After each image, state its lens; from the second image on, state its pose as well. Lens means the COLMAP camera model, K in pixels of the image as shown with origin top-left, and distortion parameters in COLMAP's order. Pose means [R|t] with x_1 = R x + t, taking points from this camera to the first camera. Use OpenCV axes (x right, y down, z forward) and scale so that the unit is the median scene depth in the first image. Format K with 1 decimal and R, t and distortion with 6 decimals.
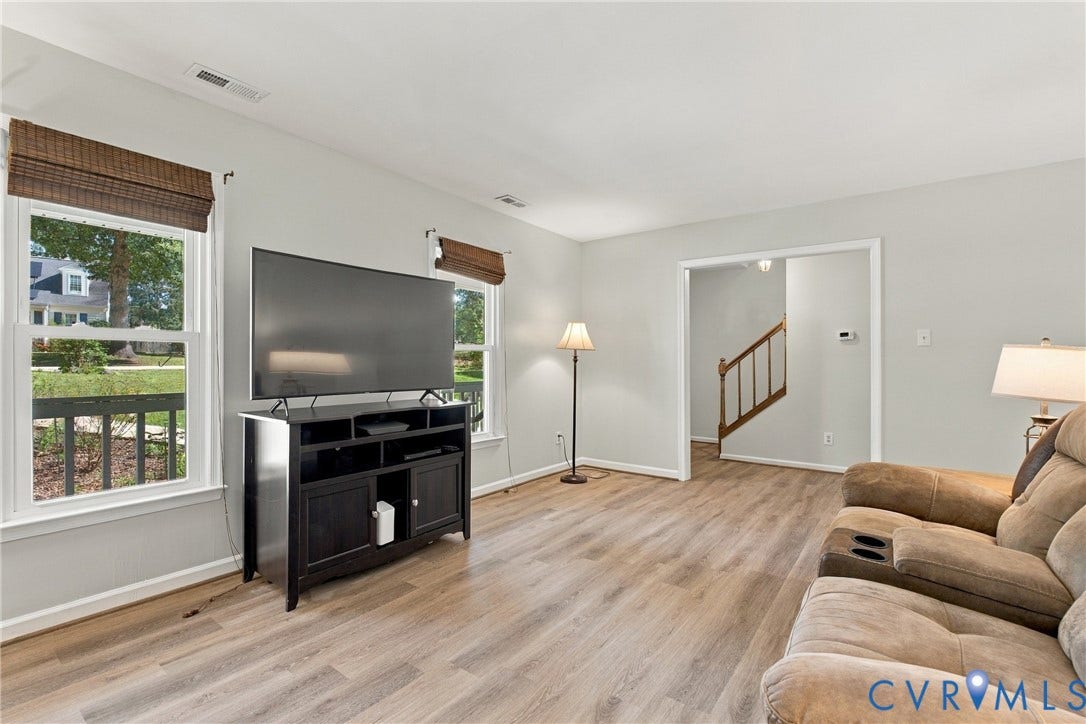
lens RADIAL K [[541.7, 0, 525.0], [0, 541.7, 362.0], [0, 0, 1]] dist [-0.001281, -0.000019]
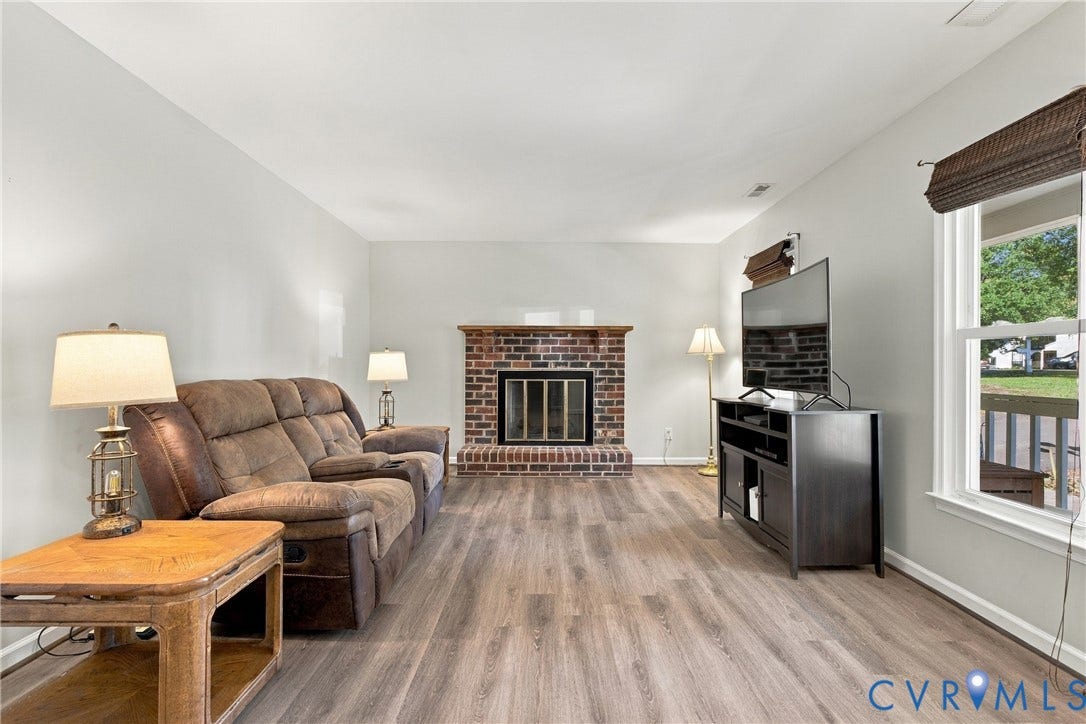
lens RADIAL K [[474.8, 0, 522.8], [0, 474.8, 364.6], [0, 0, 1]] dist [-0.010990, -0.000011]
pose [[-0.823803, -0.008047, -0.566819, 0.726053], [-0.006258, 0.999967, -0.005101, 0.013756], [0.566841, -0.000655, -0.823827, 1.557803]]
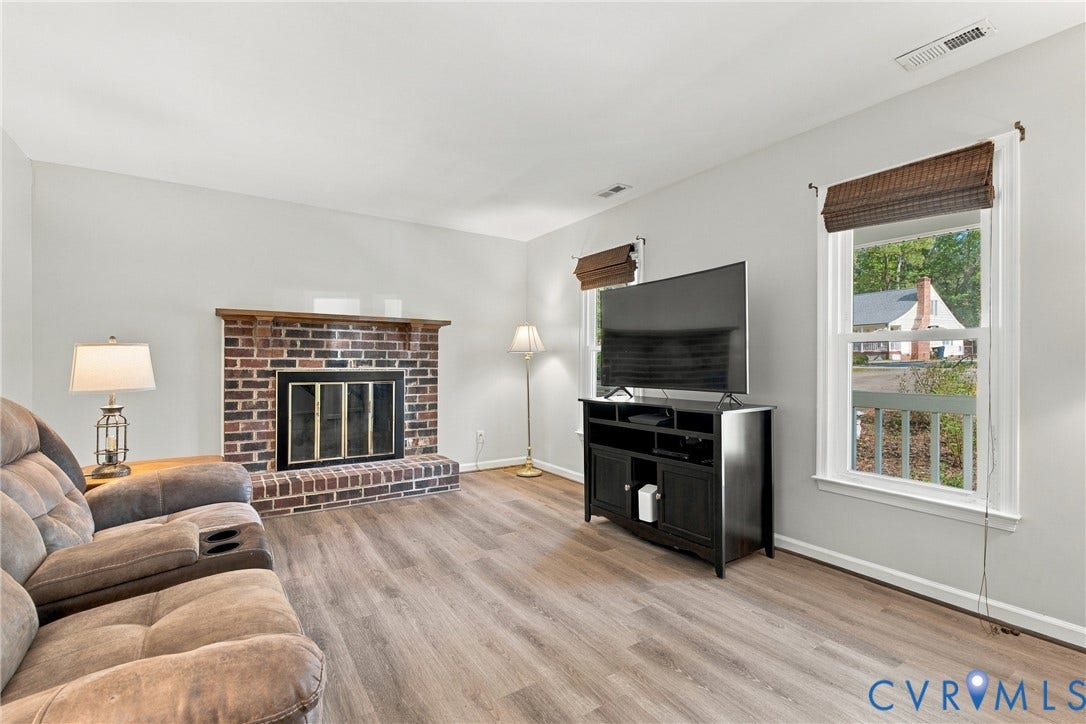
lens RADIAL K [[474.8, 0, 522.8], [0, 474.8, 364.6], [0, 0, 1]] dist [-0.010990, -0.000011]
pose [[-0.380239, -0.003932, -0.924880, 0.764907], [-0.001852, 0.999992, -0.003490, 0.011010], [0.924887, 0.000386, -0.380243, 1.146607]]
